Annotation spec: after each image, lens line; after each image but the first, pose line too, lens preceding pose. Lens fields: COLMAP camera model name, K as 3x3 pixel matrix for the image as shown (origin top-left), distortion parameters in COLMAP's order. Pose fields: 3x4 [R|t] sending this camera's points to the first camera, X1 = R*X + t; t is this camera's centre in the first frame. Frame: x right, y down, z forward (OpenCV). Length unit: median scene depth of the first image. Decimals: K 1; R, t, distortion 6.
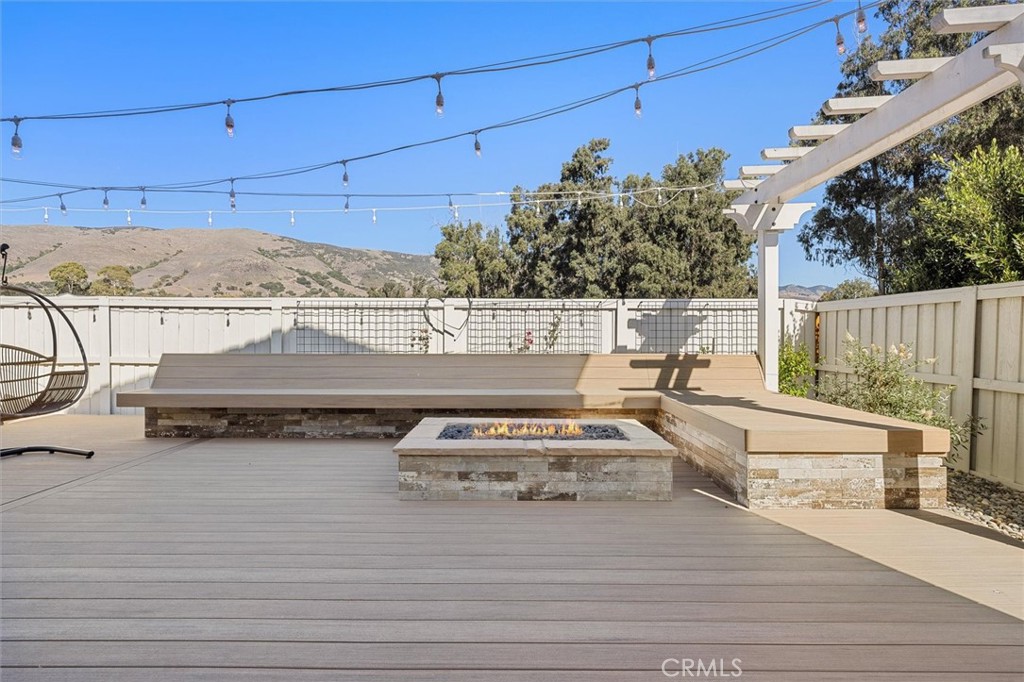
lens RADIAL K [[495.9, 0, 509.9], [0, 495.9, 339.3], [0, 0, 1]] dist [-0.003290, 0.000751]
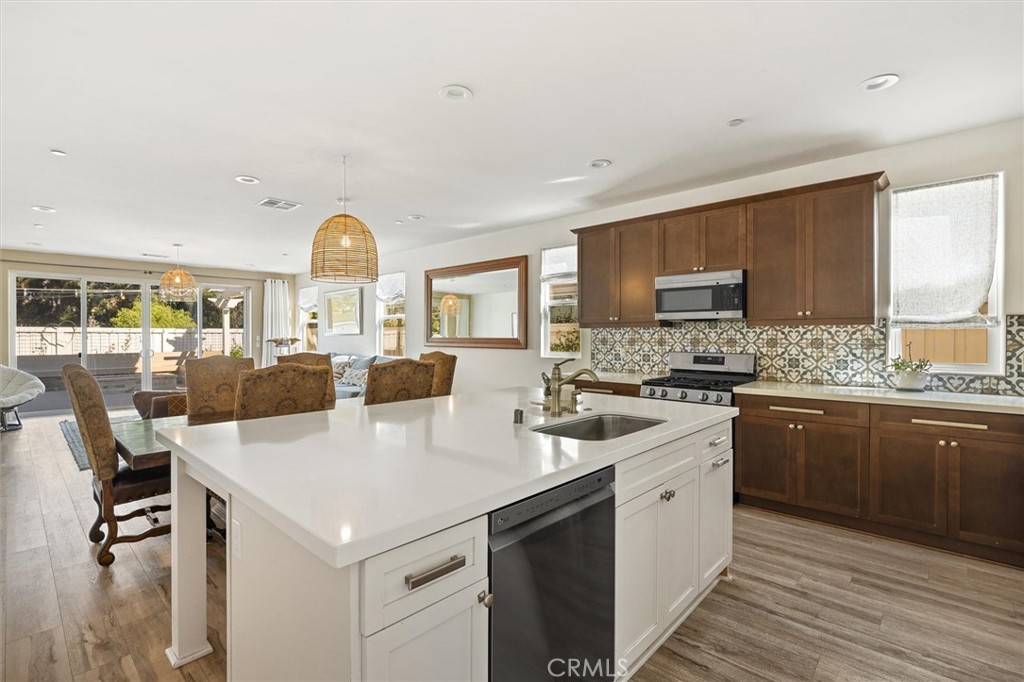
lens RADIAL K [[465.4, 0, 504.2], [0, 465.4, 339.7], [0, 0, 1]] dist [-0.002194, 0.000180]
pose [[0.679369, -0.008031, 0.733753, -0.028249], [0.011257, 0.999936, 0.000522, -0.001437], [-0.733710, 0.007906, 0.679417, -0.159143]]
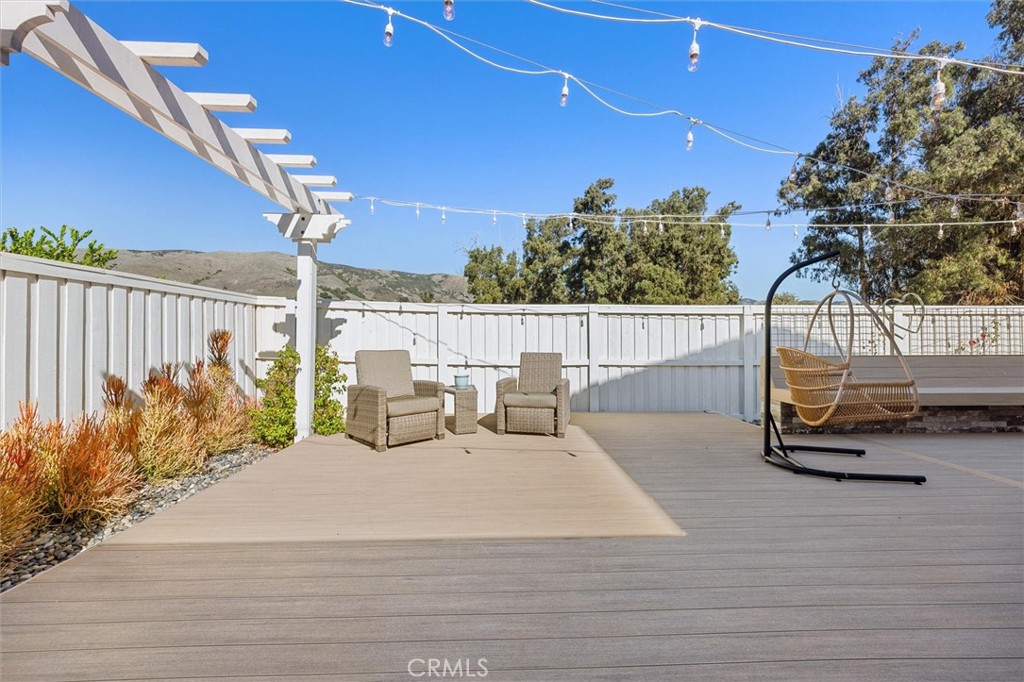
lens RADIAL K [[408.5, 0, 507.1], [0, 408.5, 335.8], [0, 0, 1]] dist [-0.000555, 0.000083]
pose [[0.999475, -0.004743, 0.032043, -0.104714], [0.005337, 0.999815, -0.018490, -0.000089], [-0.031949, 0.018651, 0.999315, 0.010569]]
